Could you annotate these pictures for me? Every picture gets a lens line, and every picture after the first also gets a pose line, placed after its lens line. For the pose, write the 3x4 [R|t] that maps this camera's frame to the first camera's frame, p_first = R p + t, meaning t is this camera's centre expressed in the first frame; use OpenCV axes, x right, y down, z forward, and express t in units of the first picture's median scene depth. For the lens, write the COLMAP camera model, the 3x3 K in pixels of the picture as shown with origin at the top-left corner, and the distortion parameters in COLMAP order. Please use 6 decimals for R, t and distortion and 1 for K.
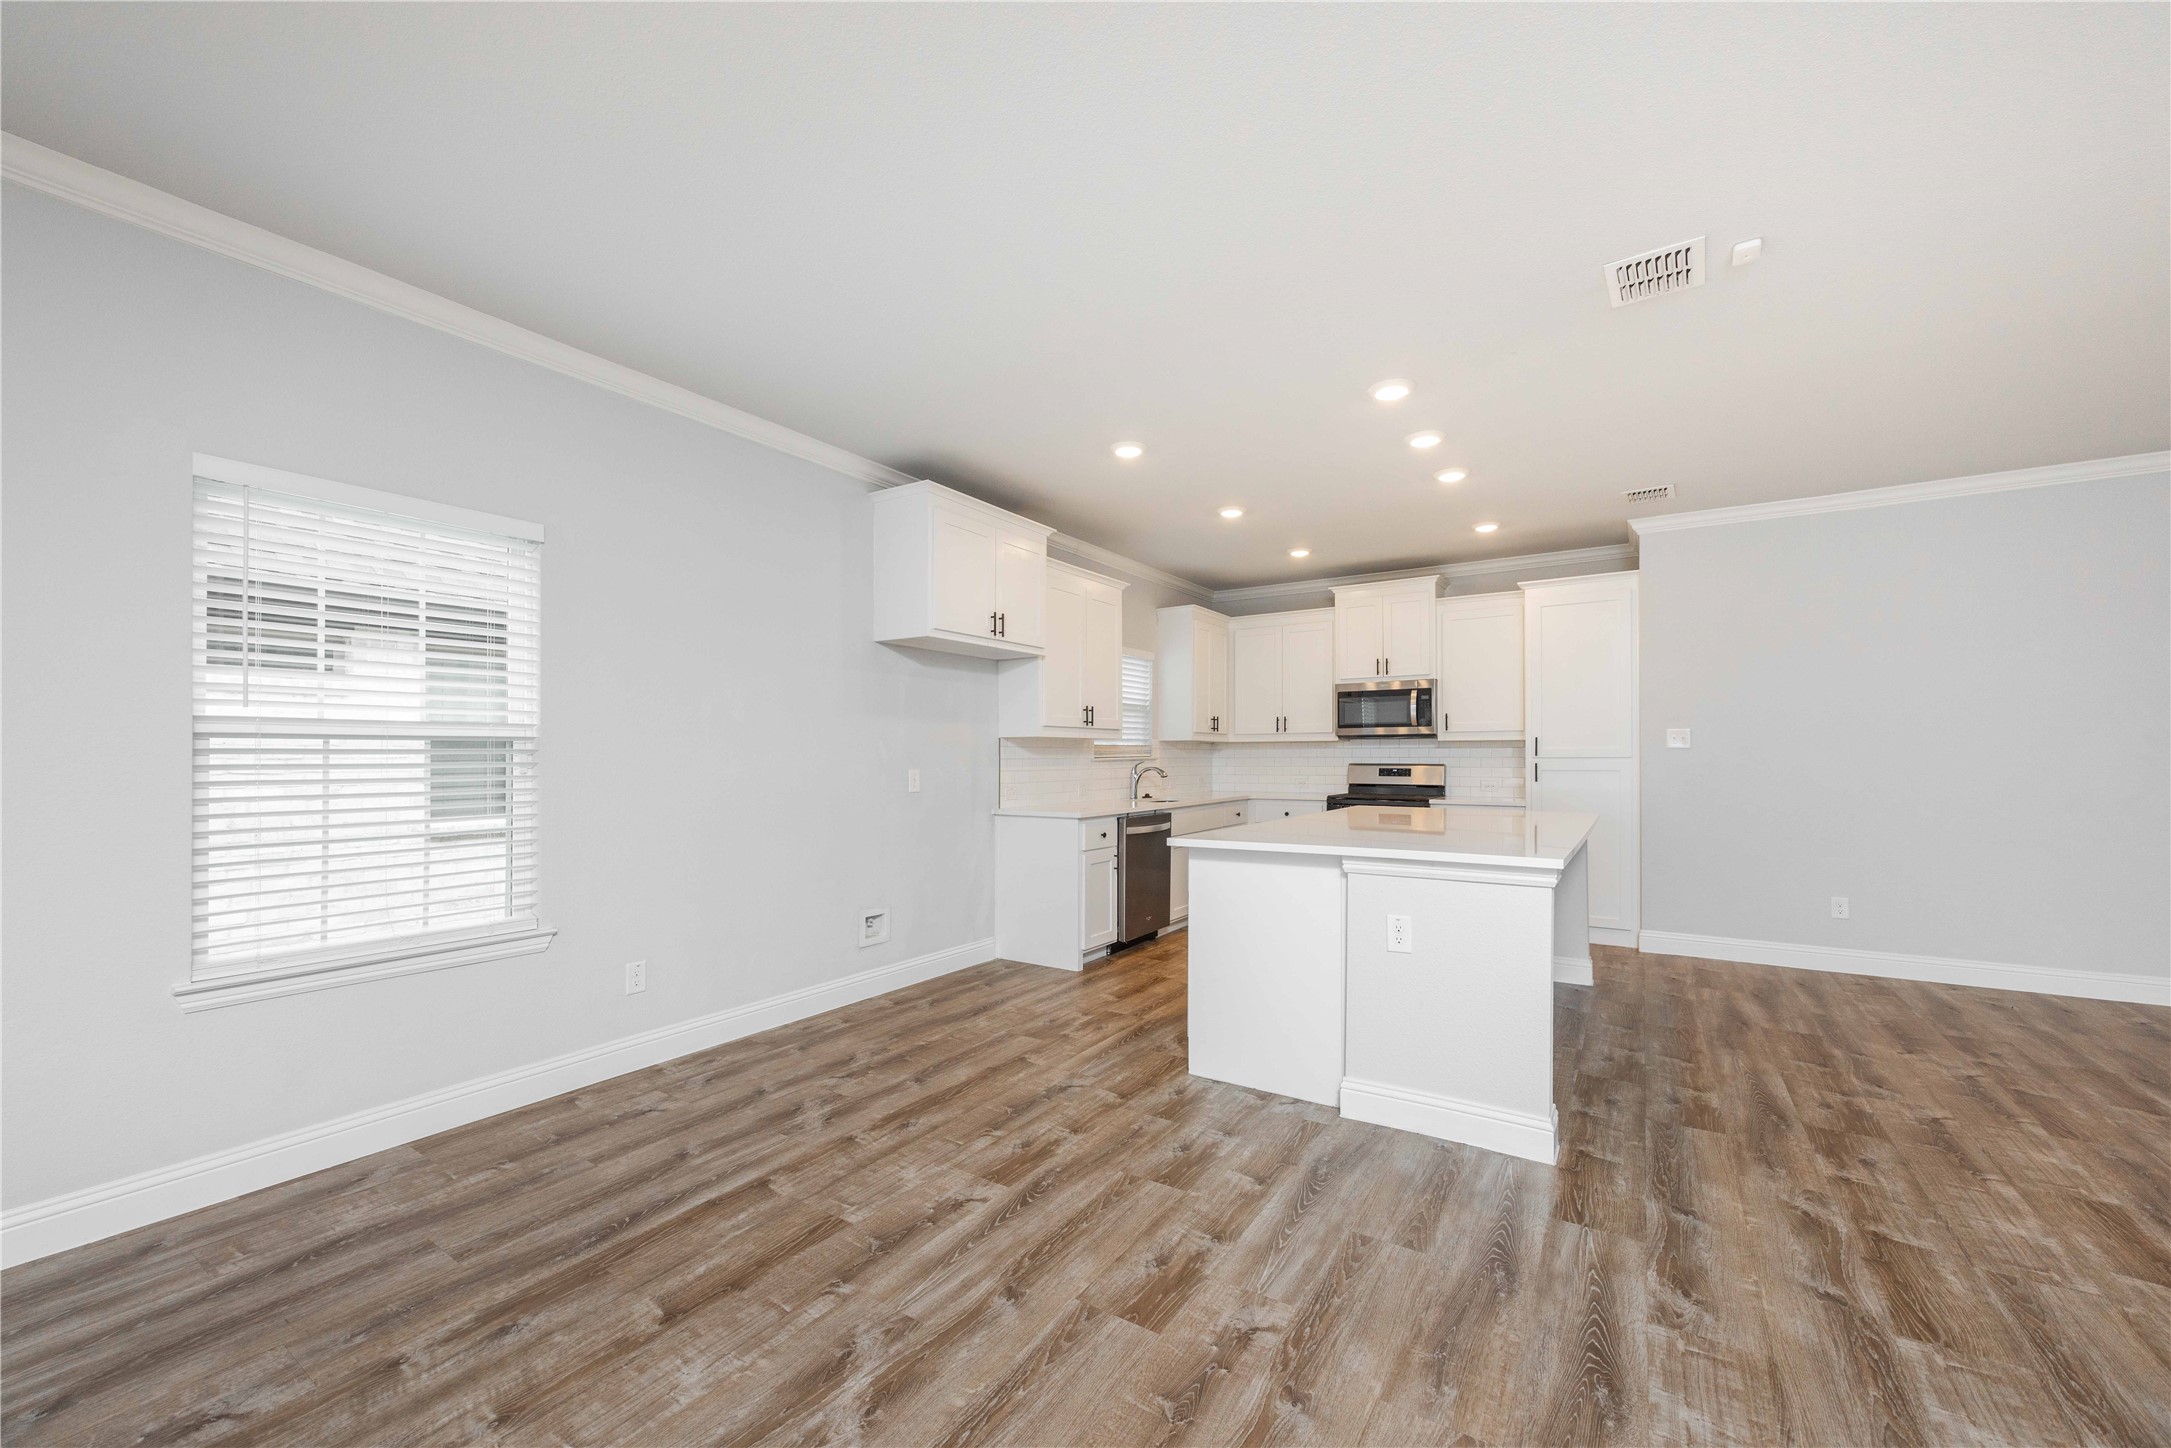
lens RADIAL K [[882.0, 0, 1091.7], [0, 882.0, 750.8], [0, 0, 1]] dist [-0.001249, -0.000020]
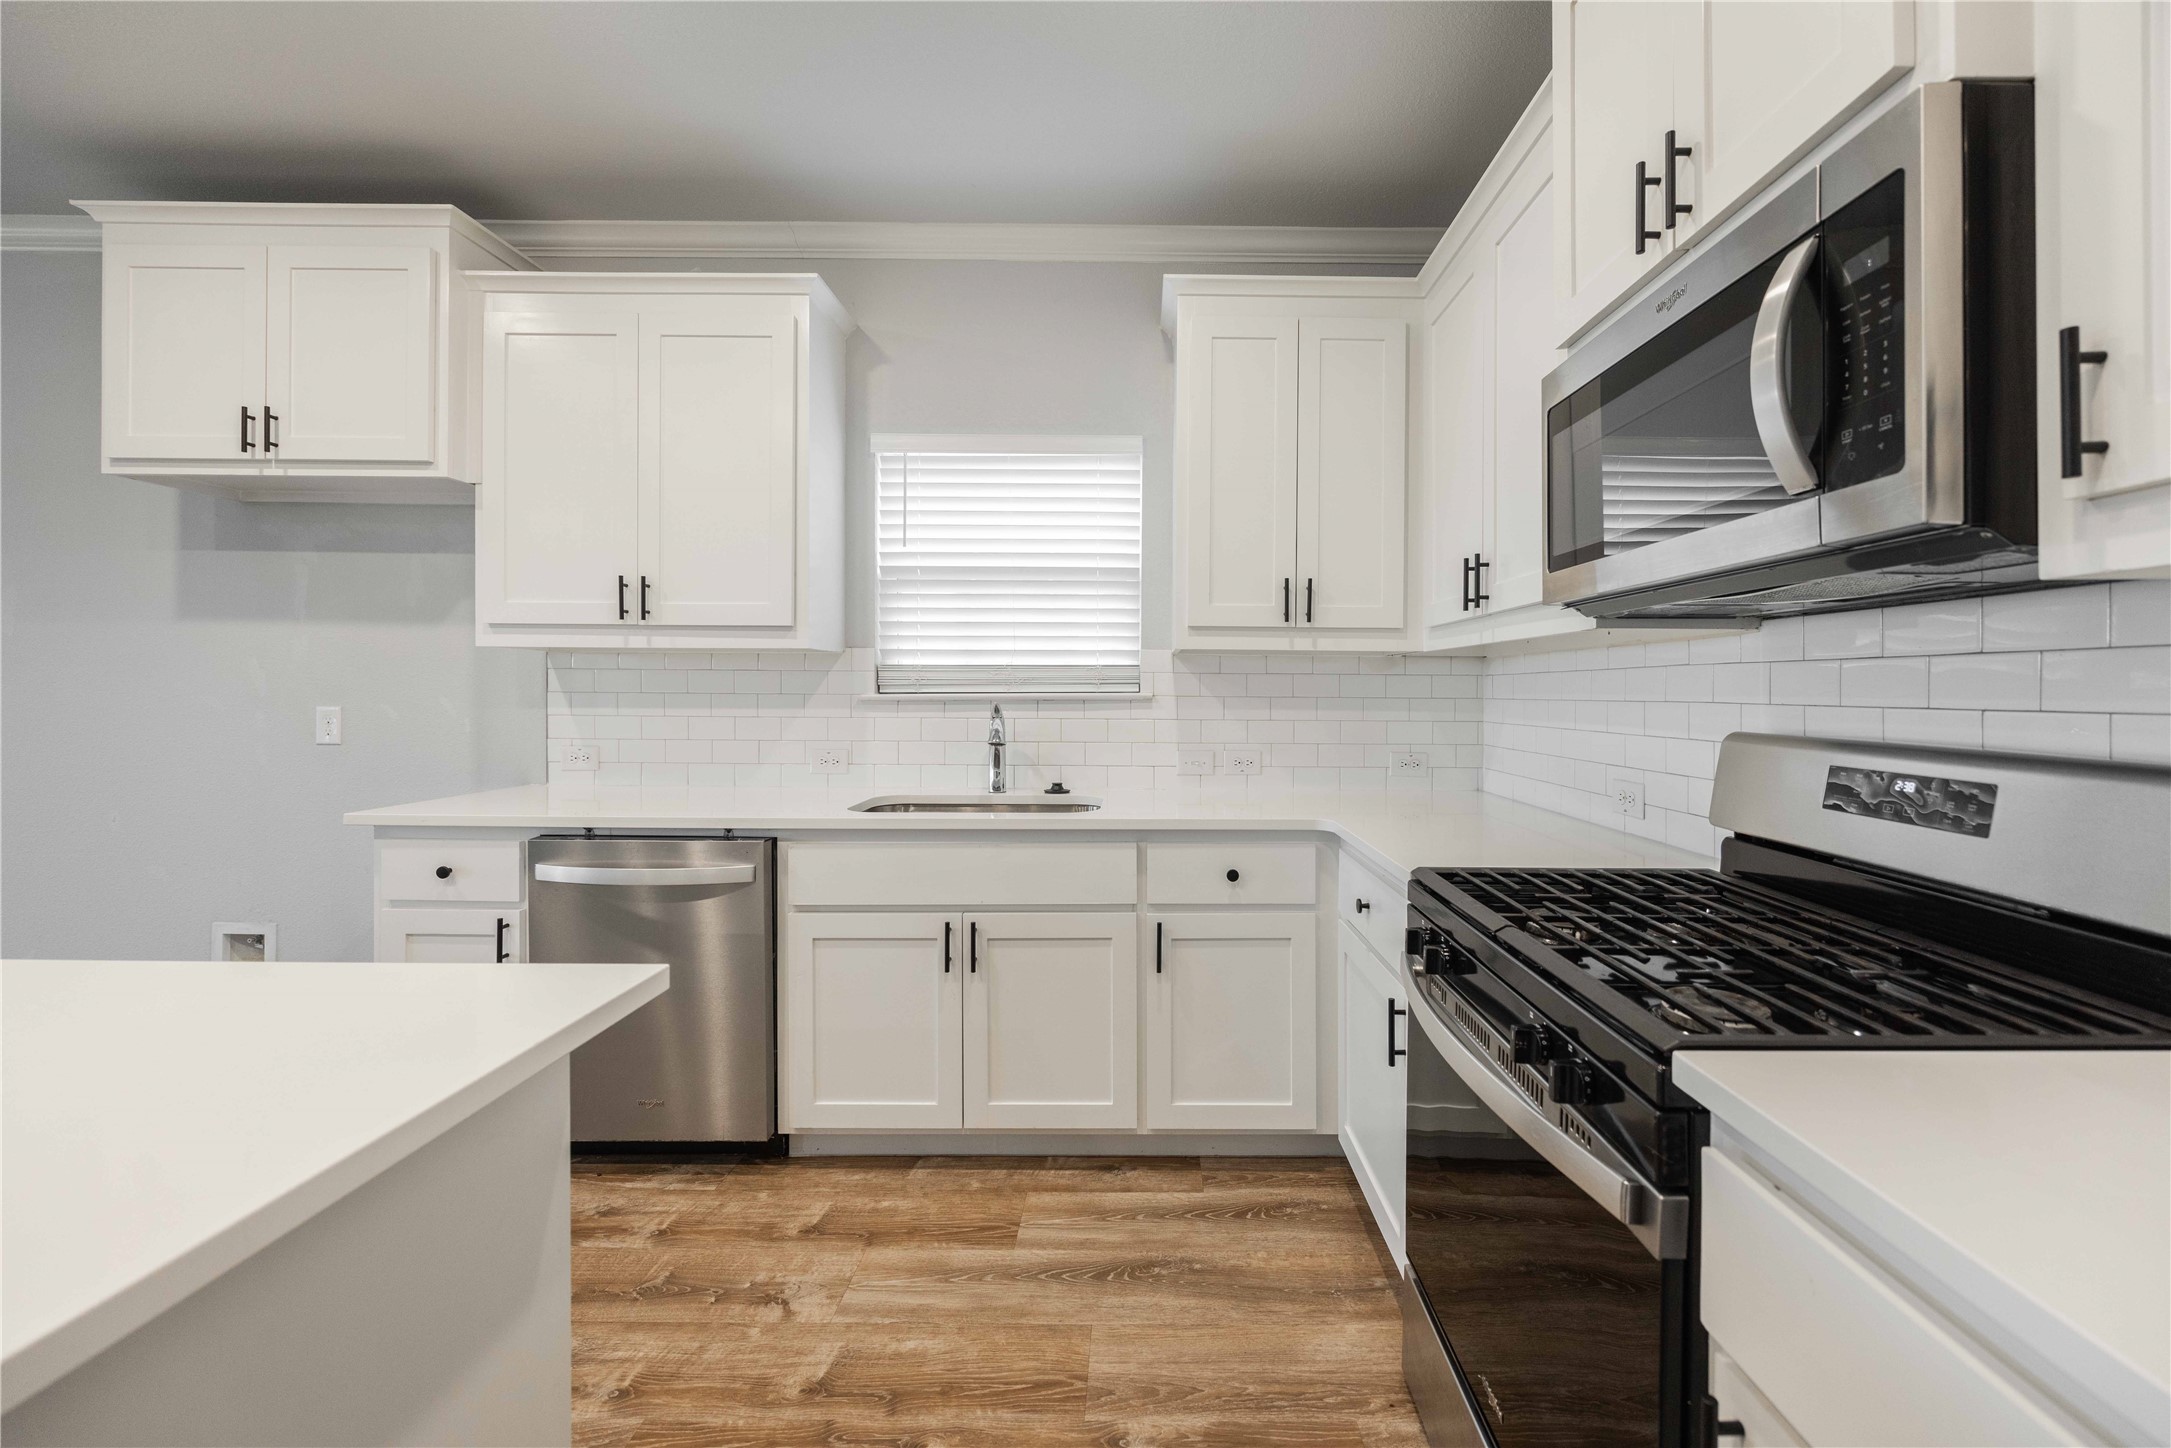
lens RADIAL K [[851.9, 0, 1149.4], [0, 851.9, 688.9], [0, 0, 1]] dist [-0.006817, 0.000023]
pose [[0.544886, 0.005195, -0.838494, 0.420794], [-0.002549, 0.999986, 0.004539, 0.003297], [0.838506, -0.000336, 0.544892, 0.827932]]
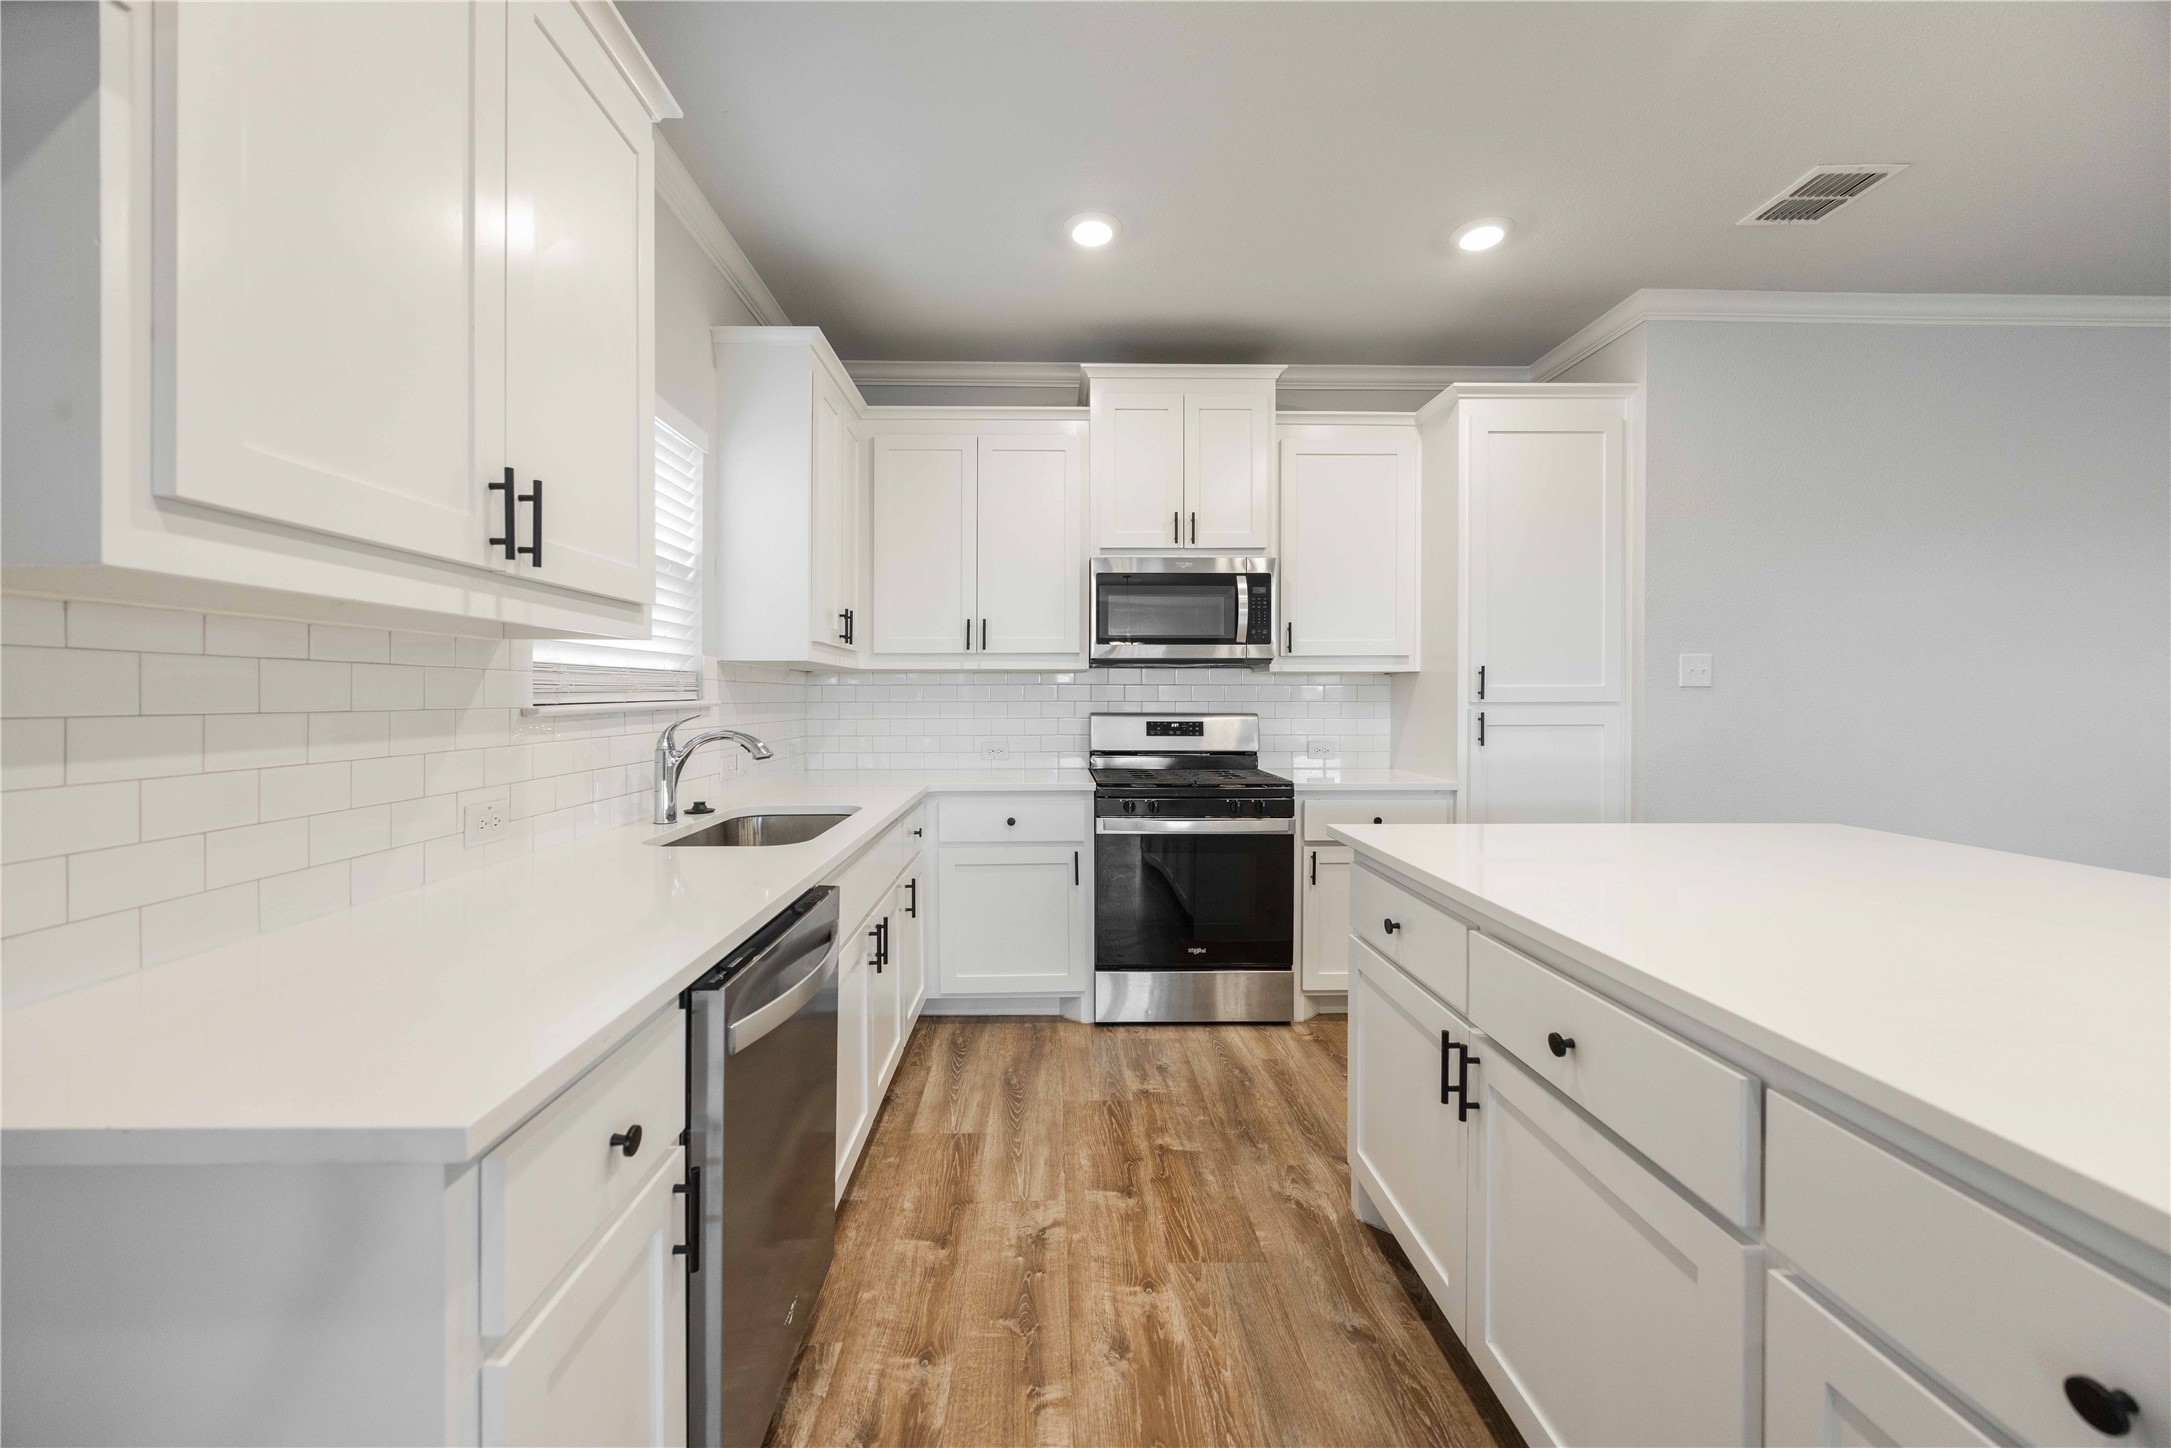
lens RADIAL K [[840.2, 0, 1075.5], [0, 840.2, 697.1], [0, 0, 1]] dist [-0.000285, 0.000021]
pose [[0.824668, 0.001943, 0.565614, -0.005930], [-0.006138, 0.999966, 0.005514, 0.002422], [-0.565584, -0.008018, 0.824651, 0.630005]]
